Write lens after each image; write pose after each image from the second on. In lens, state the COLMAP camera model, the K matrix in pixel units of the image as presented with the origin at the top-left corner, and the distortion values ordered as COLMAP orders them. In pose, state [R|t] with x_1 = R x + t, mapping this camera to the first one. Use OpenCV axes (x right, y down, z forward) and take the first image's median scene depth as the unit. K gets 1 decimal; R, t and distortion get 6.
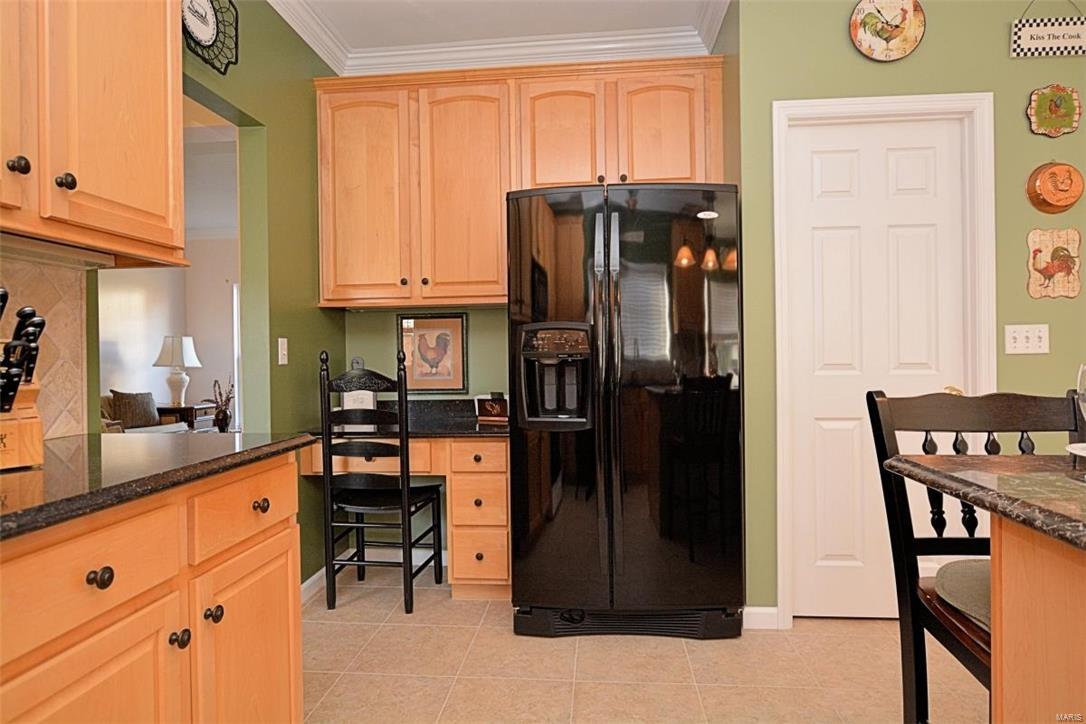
lens RADIAL K [[639.2, 0, 545.6], [0, 639.2, 352.5], [0, 0, 1]] dist [-0.006786, 0.001001]
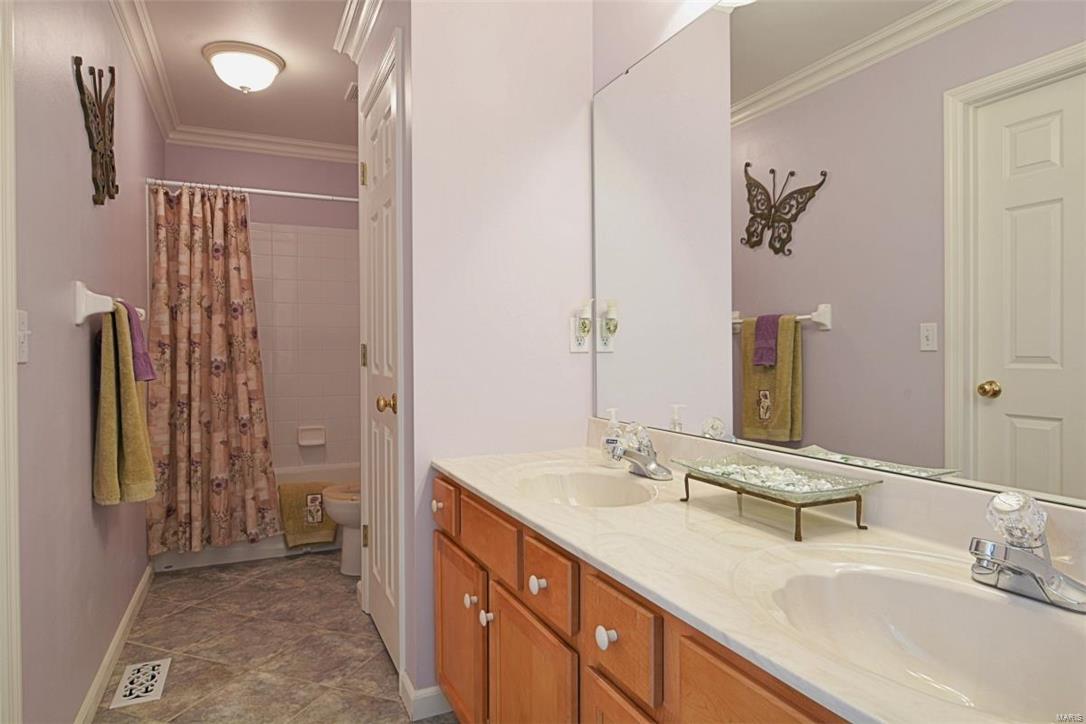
lens RADIAL K [[639.2, 0, 545.6], [0, 639.2, 352.5], [0, 0, 1]] dist [-0.006786, 0.001001]
pose [[0.511787, 0.013524, -0.859006, 0.882086], [0.001289, 0.999863, 0.016509, -0.003892], [0.859111, -0.009556, 0.511700, -0.049842]]
